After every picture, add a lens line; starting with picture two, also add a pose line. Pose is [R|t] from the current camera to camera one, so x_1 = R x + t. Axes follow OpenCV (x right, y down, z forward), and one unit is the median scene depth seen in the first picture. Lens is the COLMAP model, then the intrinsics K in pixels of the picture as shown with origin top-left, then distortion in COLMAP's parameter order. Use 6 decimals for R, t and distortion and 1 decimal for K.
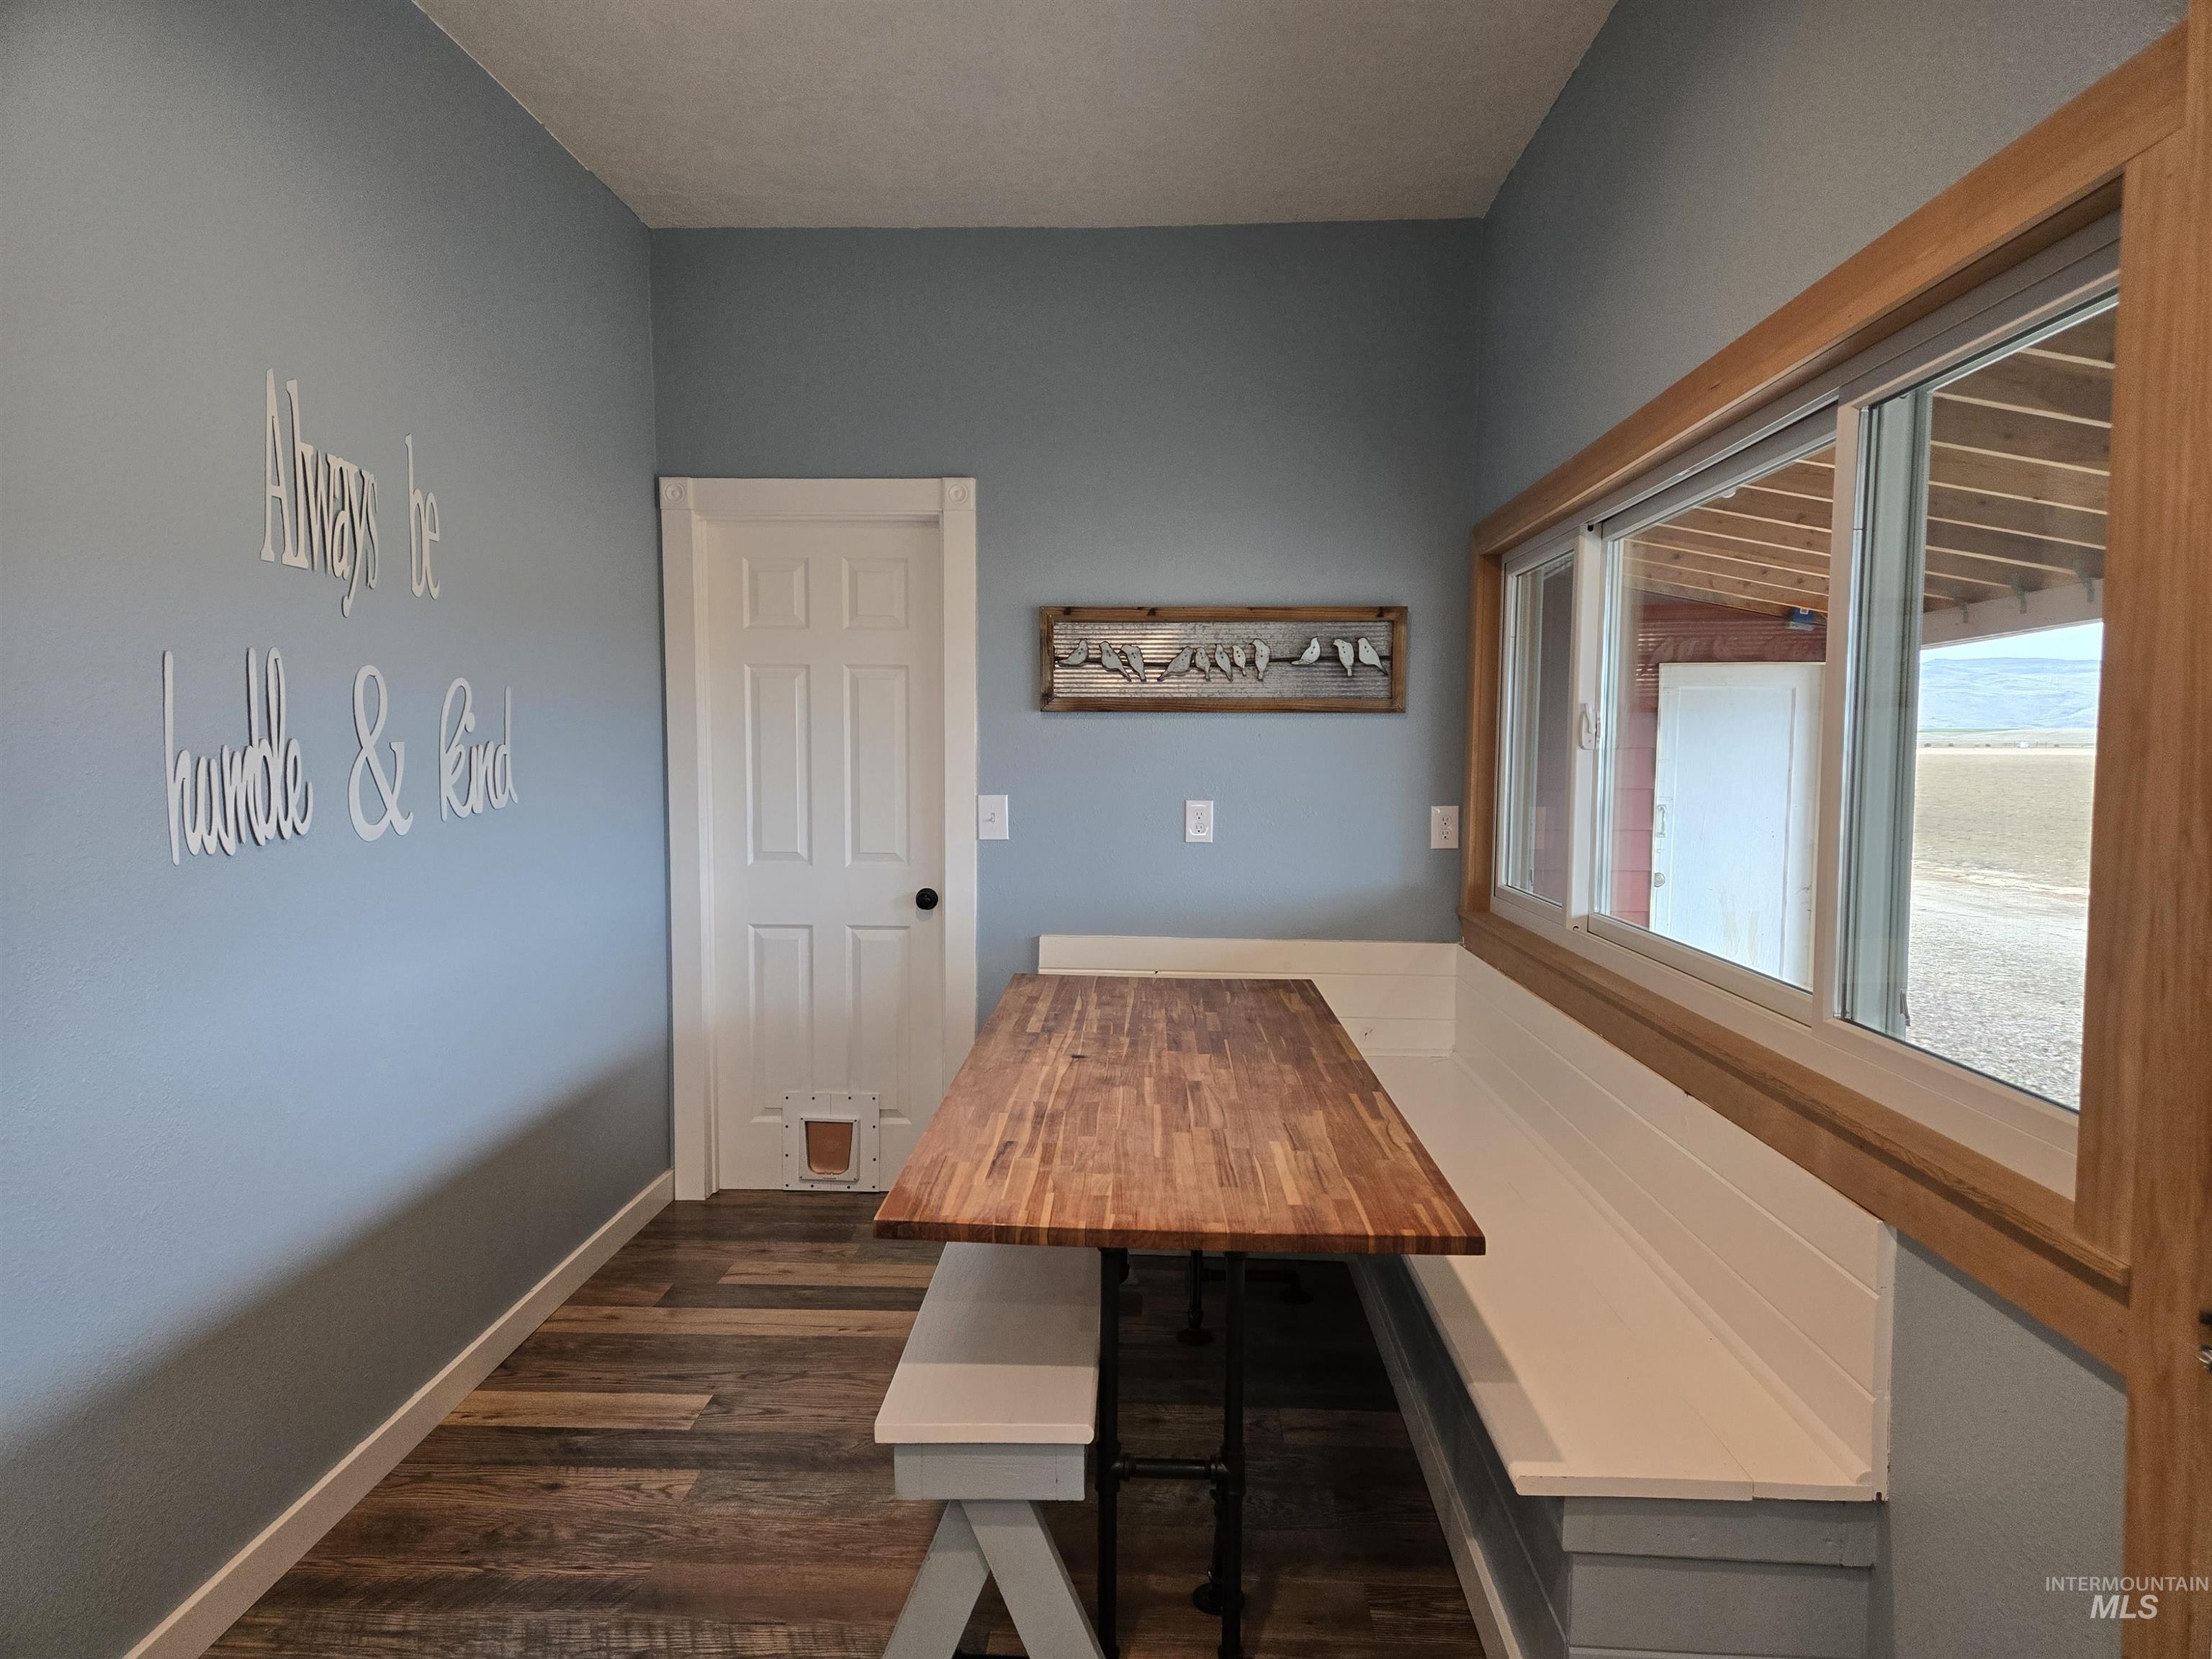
lens RADIAL K [[1469.1, 0, 1098.2], [0, 1469.1, 844.2], [0, 0, 1]] dist [0.065764, -0.039627]
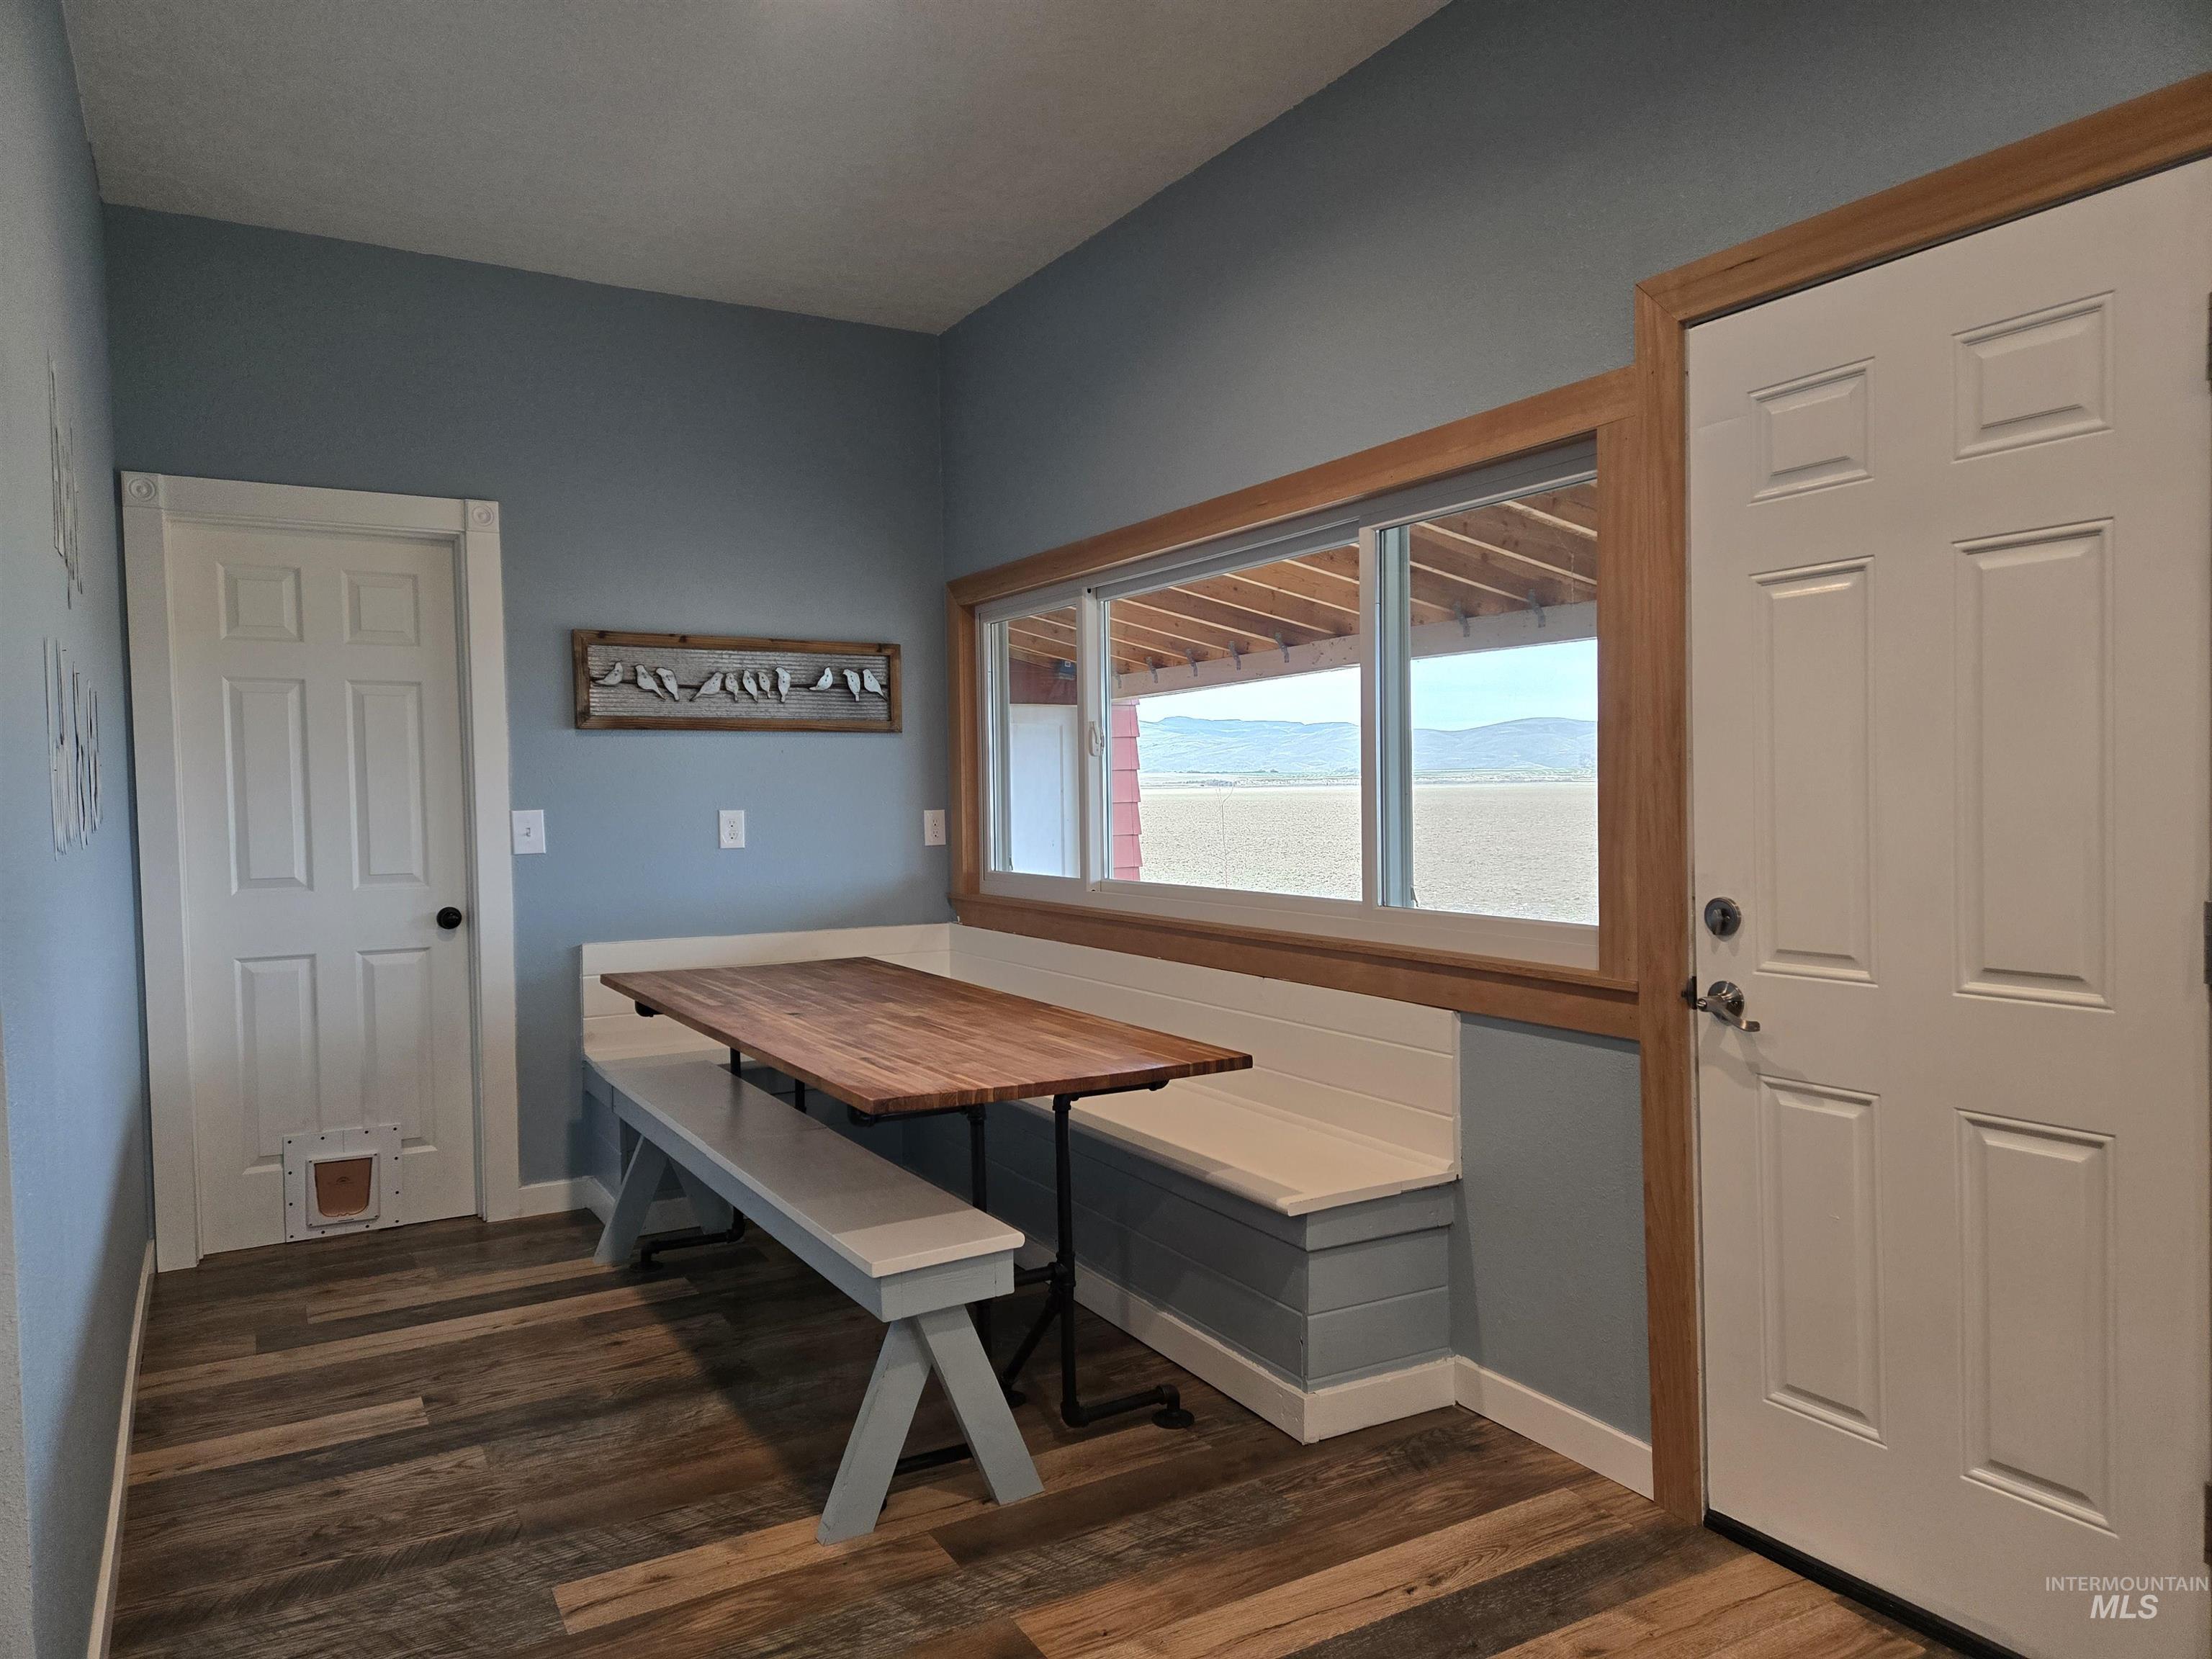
lens RADIAL K [[1469.1, 0, 1105.8], [0, 1469.1, 830.9], [0, 0, 1]] dist [0.065764, -0.039627]
pose [[0.840640, -0.031648, 0.540669, -0.299811], [0.054287, 0.998187, -0.025978, 0.030164], [-0.538867, 0.051189, 0.840834, -0.086328]]
